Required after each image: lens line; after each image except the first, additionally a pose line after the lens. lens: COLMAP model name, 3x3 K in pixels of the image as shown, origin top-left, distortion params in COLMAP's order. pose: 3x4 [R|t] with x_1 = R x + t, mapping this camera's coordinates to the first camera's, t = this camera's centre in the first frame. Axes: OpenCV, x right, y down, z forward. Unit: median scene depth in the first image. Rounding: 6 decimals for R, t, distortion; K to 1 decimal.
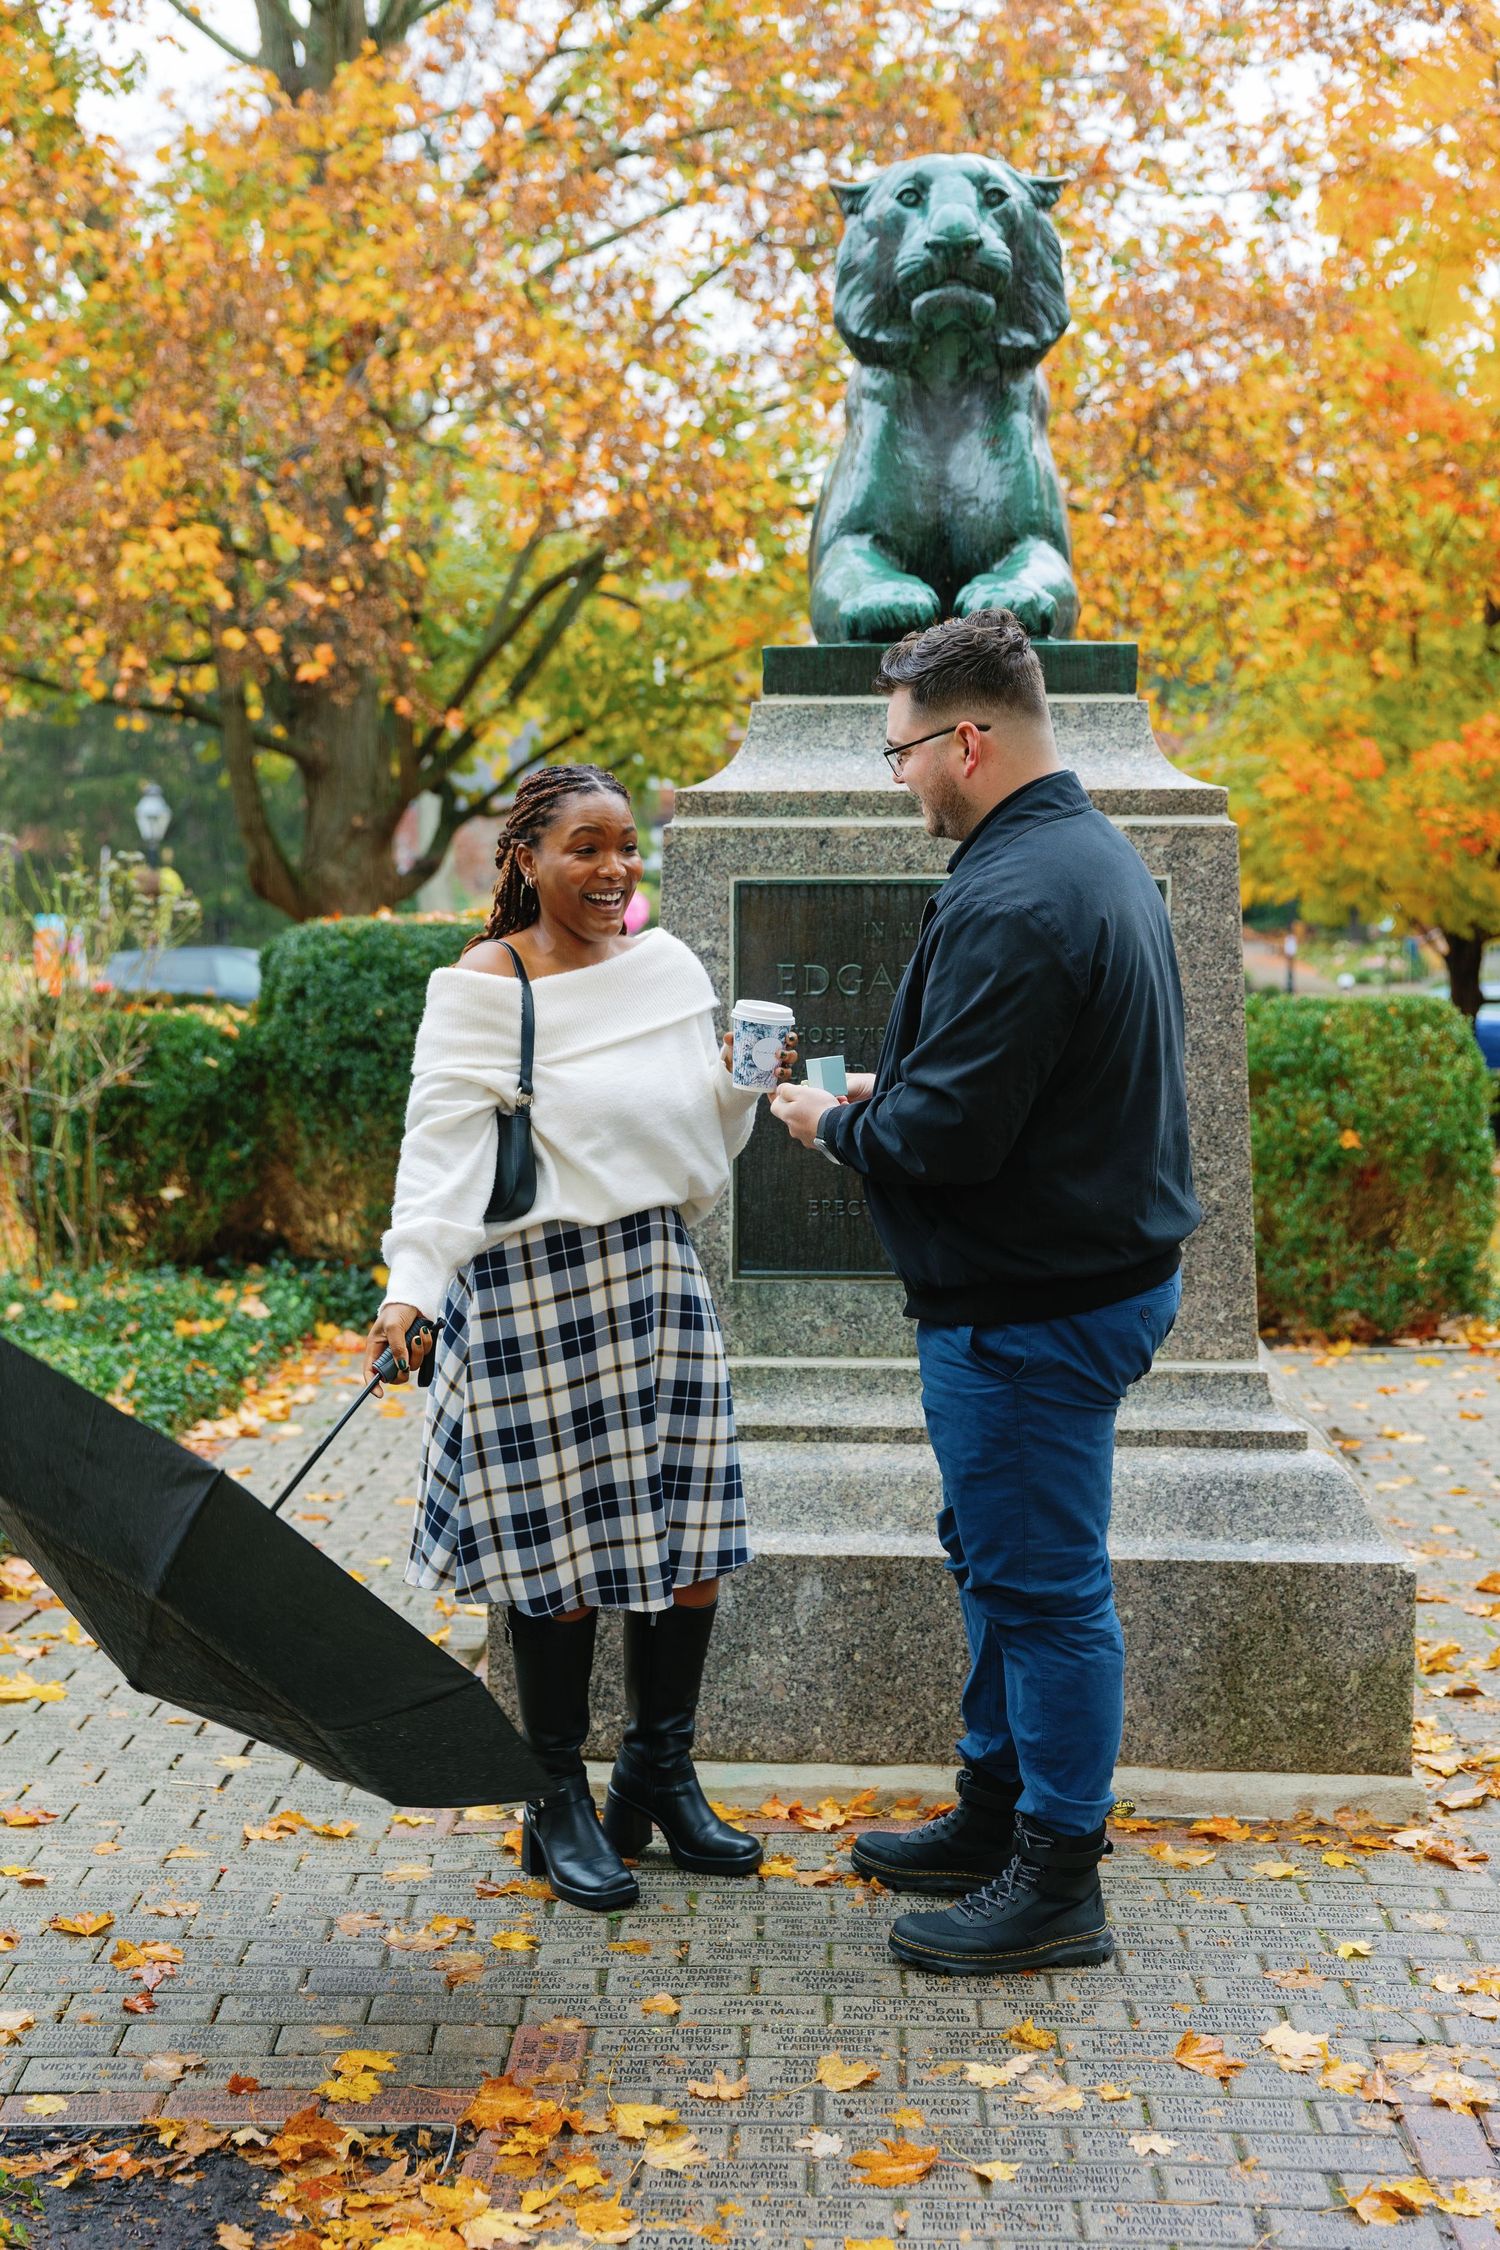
lens RADIAL K [[3031.3, 0, 734.1], [0, 3031.3, 1137.8], [0, 0, 1]] dist [-0.001739, 0.027660]
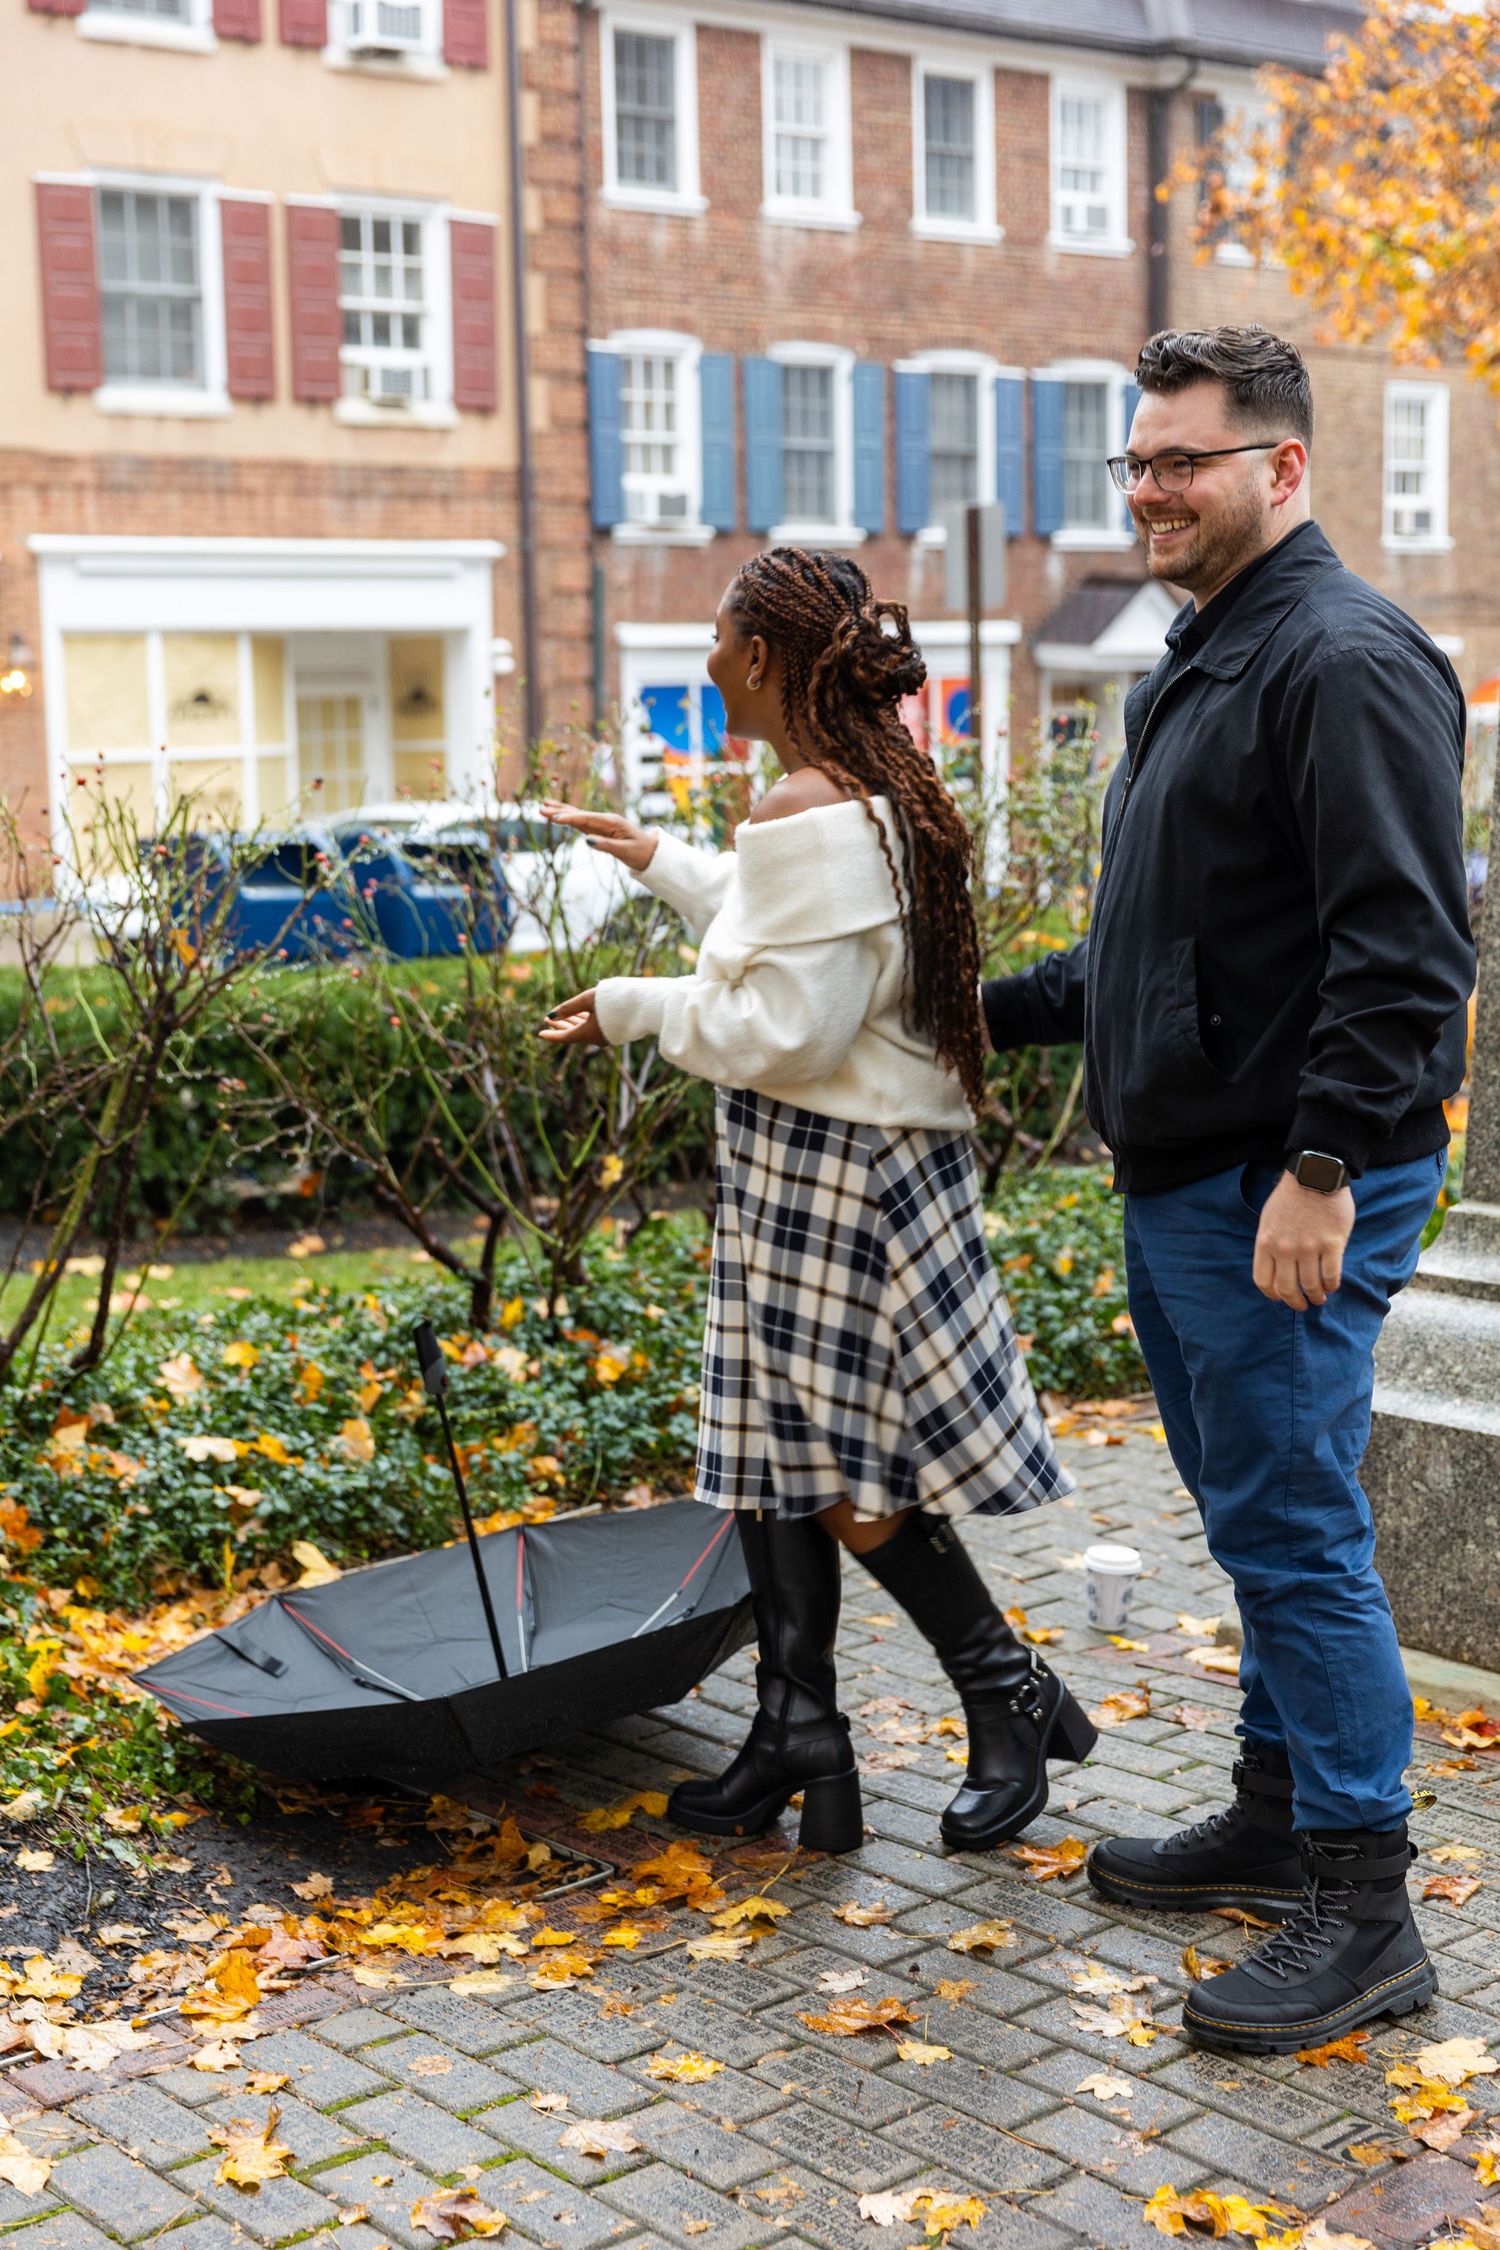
lens RADIAL K [[3215.5, 0, 750.0], [0, 3215.5, 1125.0], [0, 0, 1]] dist [0.005871, -0.006237]
pose [[0.669036, 0.085388, -0.738308, 0.286919], [-0.046020, 0.996232, 0.073516, -0.005518], [0.741804, -0.015208, 0.670445, 0.113674]]
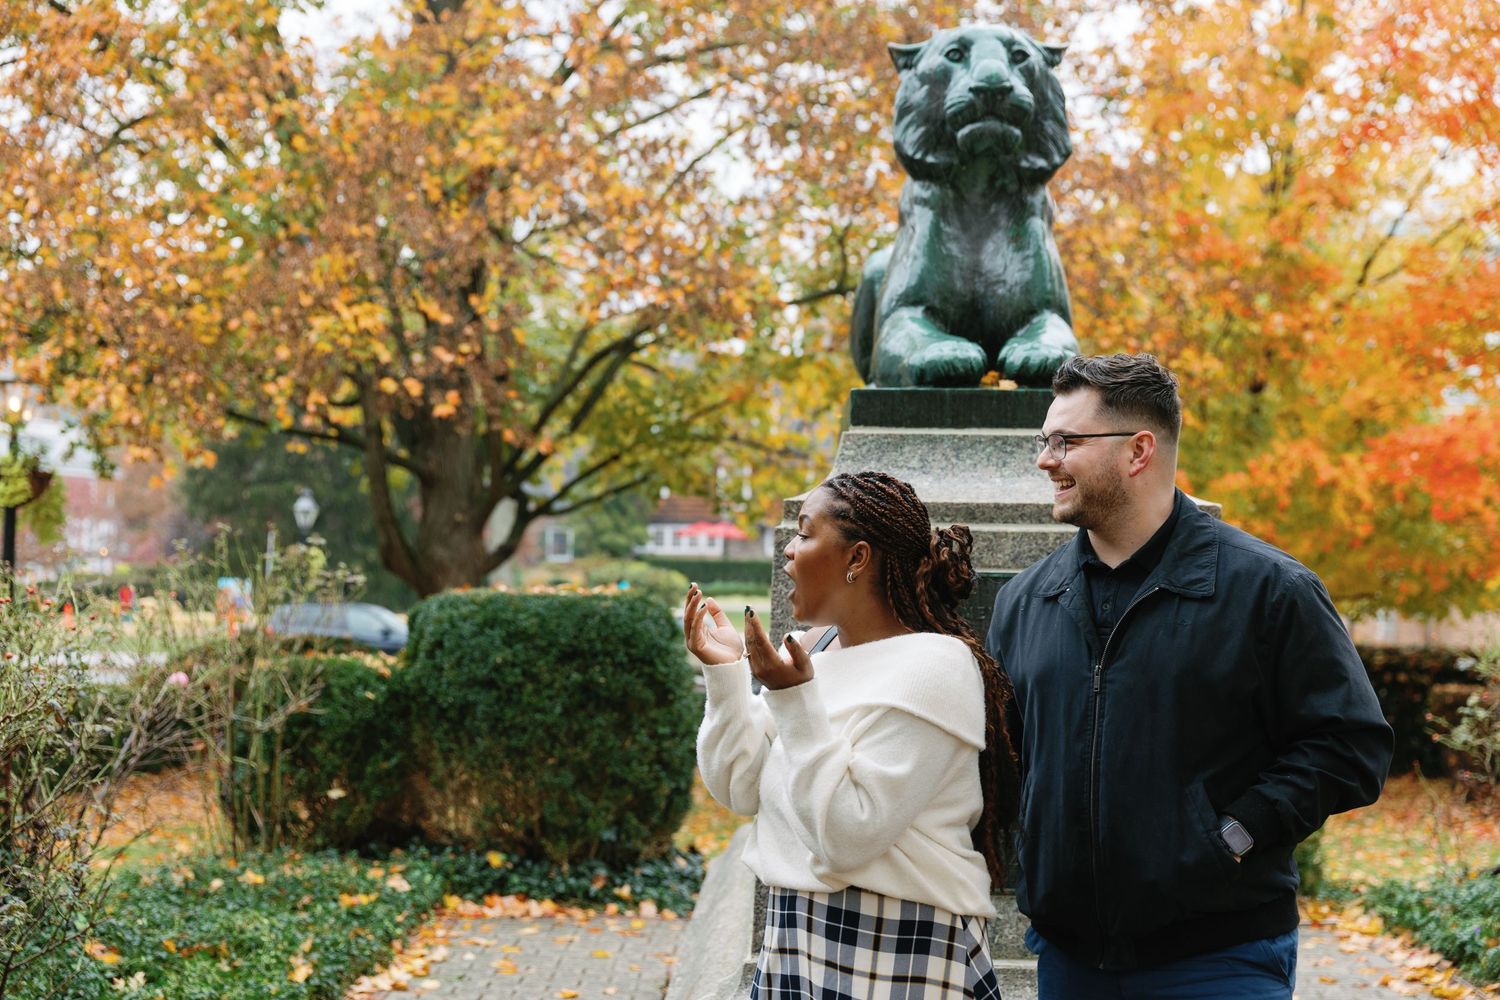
lens RADIAL K [[2078.0, 0, 759.1], [0, 2078.0, 507.1], [0, 0, 1]] dist [0.012583, -0.039642]
pose [[0.999439, 0.016156, 0.029329, -0.030016], [-0.012813, 0.993761, -0.110792, -0.008324], [-0.030936, 0.110354, 0.993411, 0.075914]]
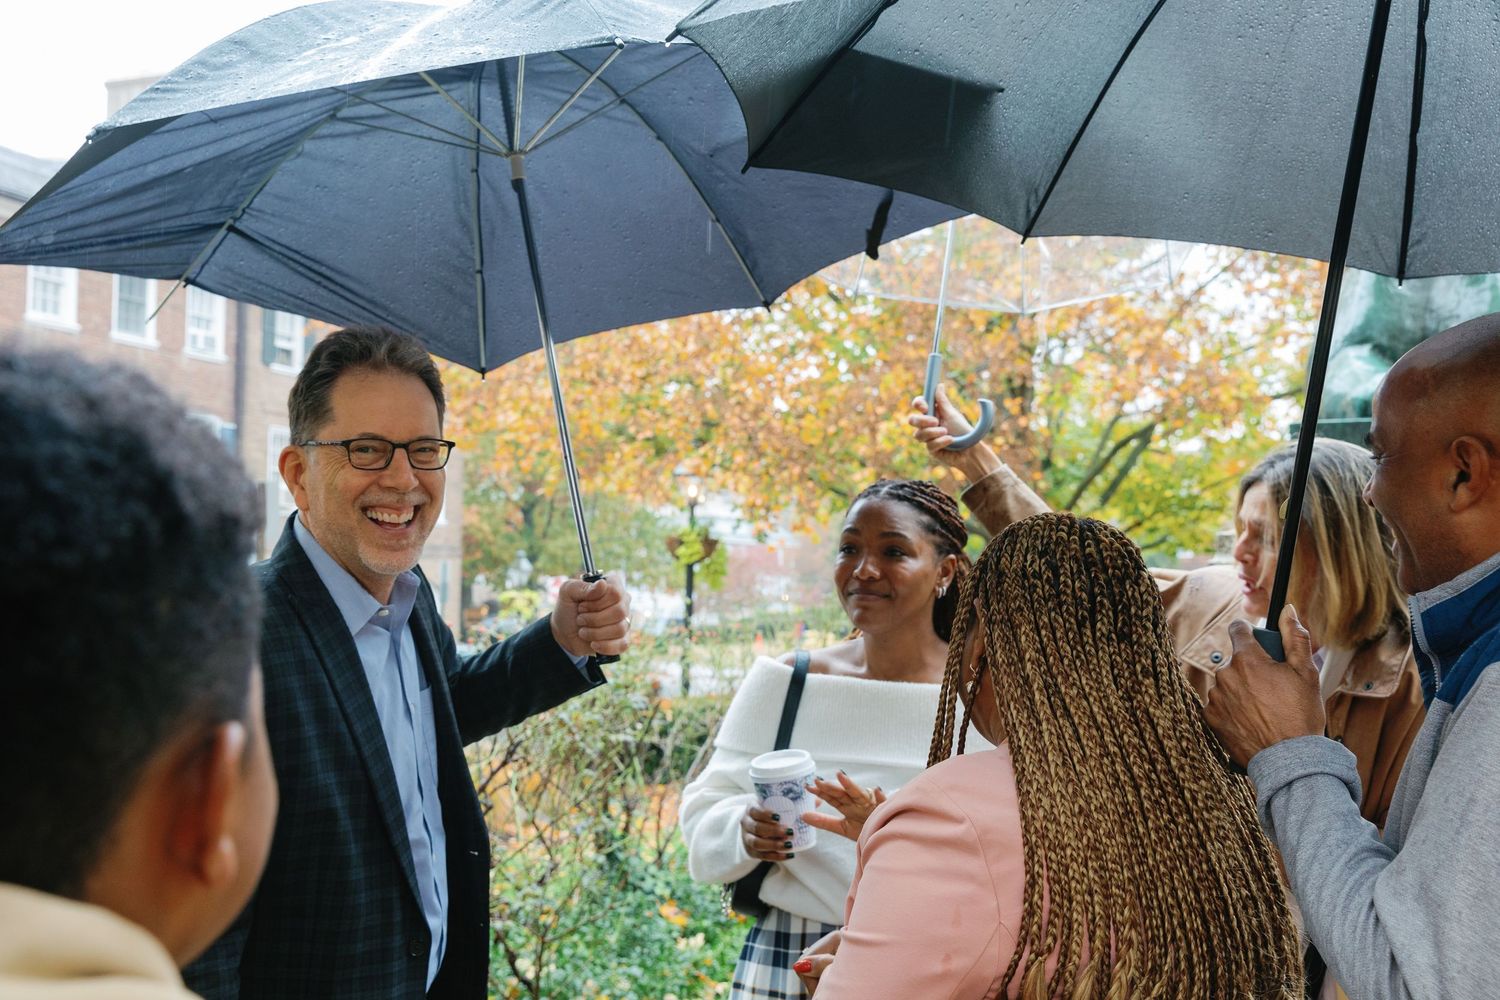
lens RADIAL K [[1481.2, 0, 722.0], [0, 1481.2, 533.5], [0, 0, 1]] dist [0.002830, -0.000081]
pose [[0.947424, 0.006594, -0.319914, -0.006632], [-0.047178, 0.991740, -0.119276, -0.021437], [0.316485, 0.128098, 0.939909, 0.184245]]
